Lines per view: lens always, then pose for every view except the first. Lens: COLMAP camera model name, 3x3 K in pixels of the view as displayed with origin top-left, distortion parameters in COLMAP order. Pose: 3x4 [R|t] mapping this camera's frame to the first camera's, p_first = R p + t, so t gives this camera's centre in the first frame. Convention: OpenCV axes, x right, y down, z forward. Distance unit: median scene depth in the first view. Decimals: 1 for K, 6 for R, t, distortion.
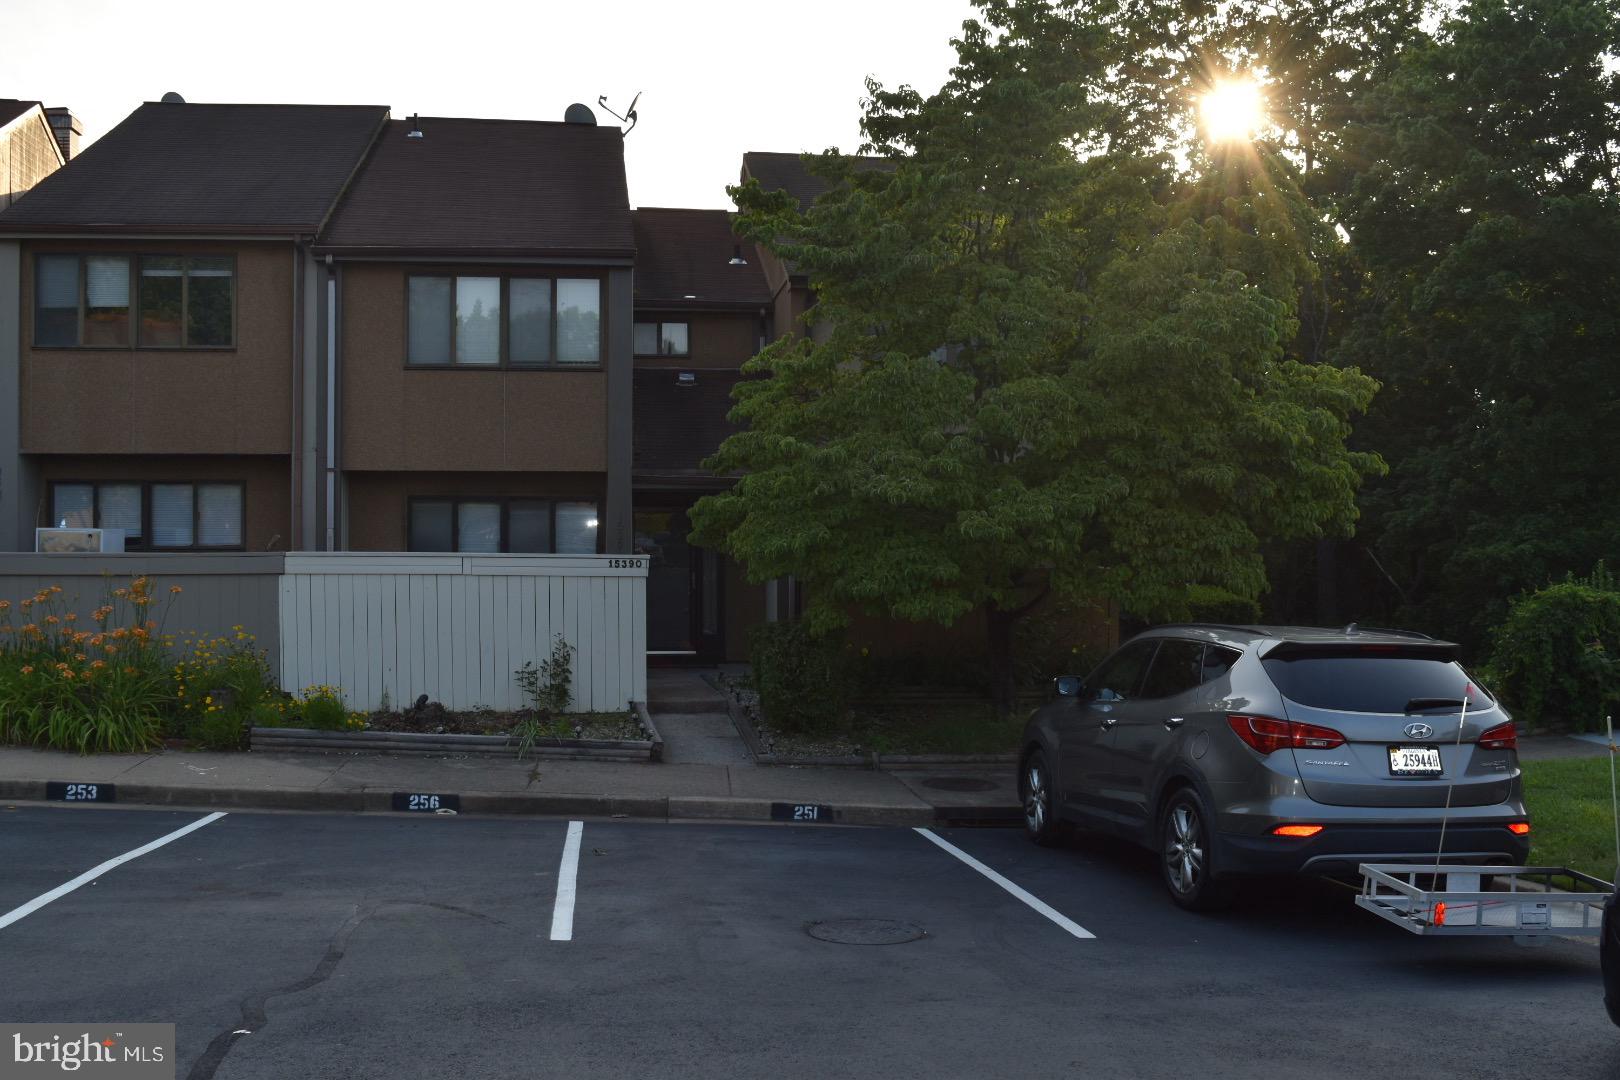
lens RADIAL K [[1676.0, 0, 813.4], [0, 1676.0, 547.5], [0, 0, 1]] dist [-0.090919, 0.000000]
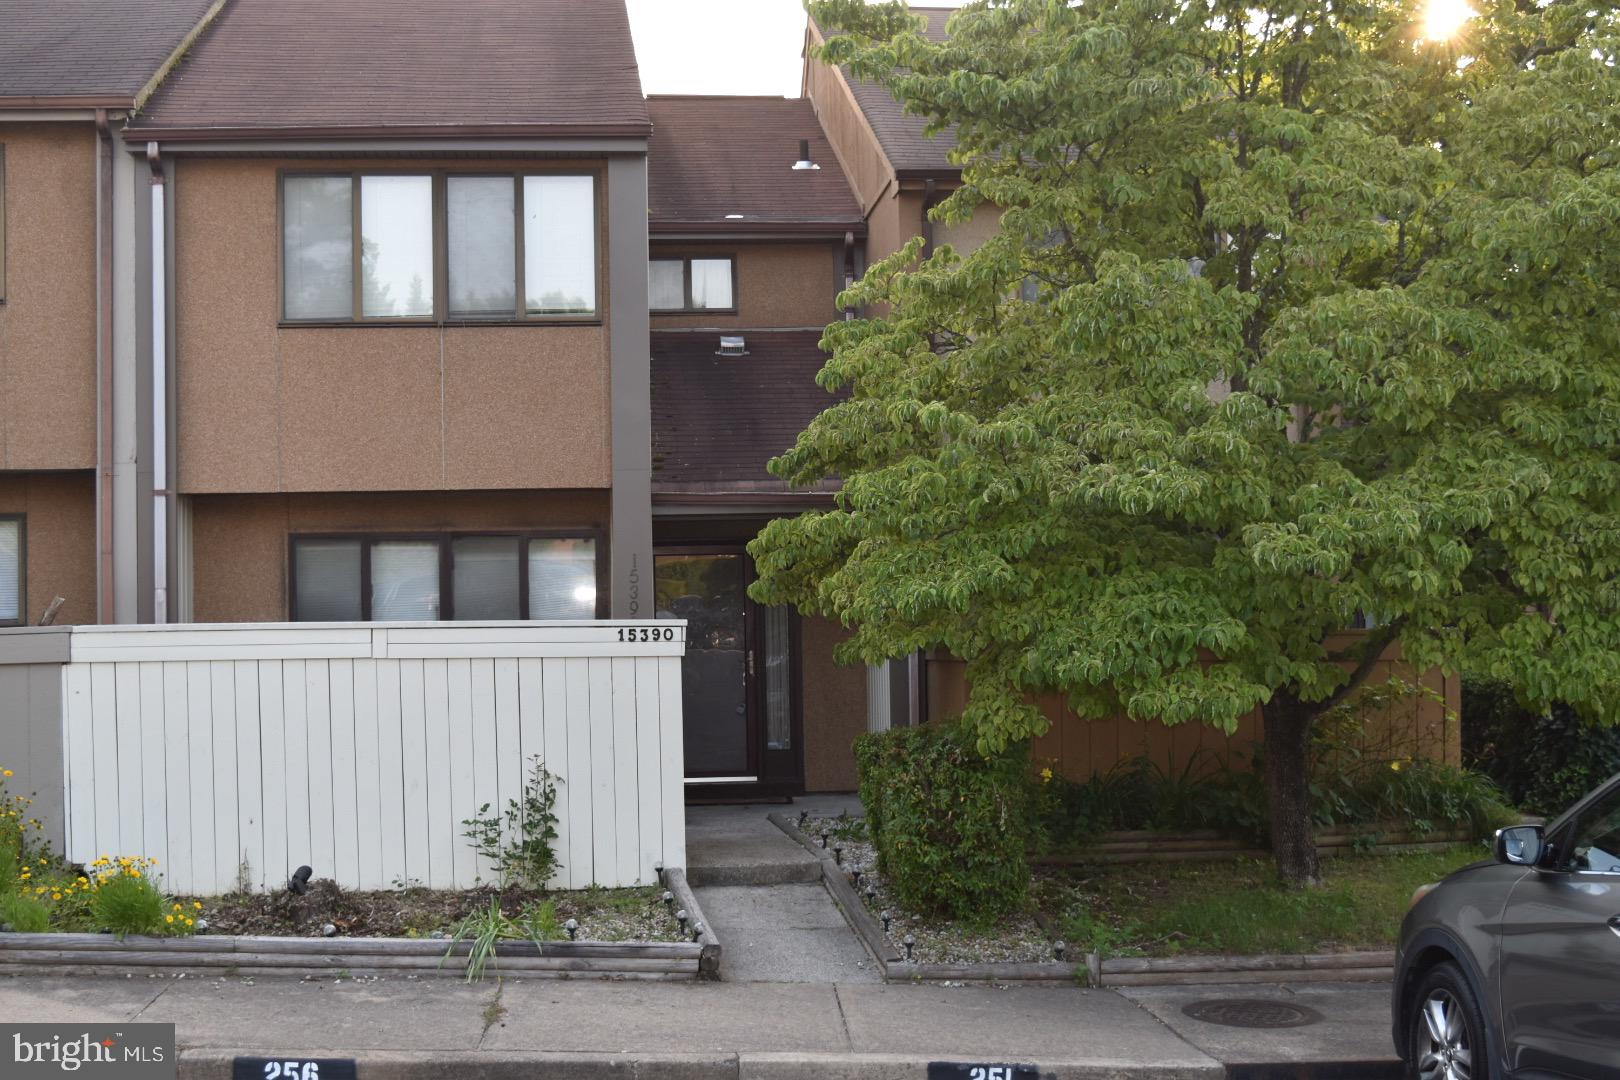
lens RADIAL K [[2228.1, 0, 808.4], [0, 2228.1, 534.7], [0, 0, 1]] dist [-0.054989, 0.000000]
pose [[0.999328, -0.021411, -0.029752, -0.033308], [0.020207, 0.998988, -0.040195, 0.007749], [0.030582, 0.039566, 0.998749, 0.231223]]
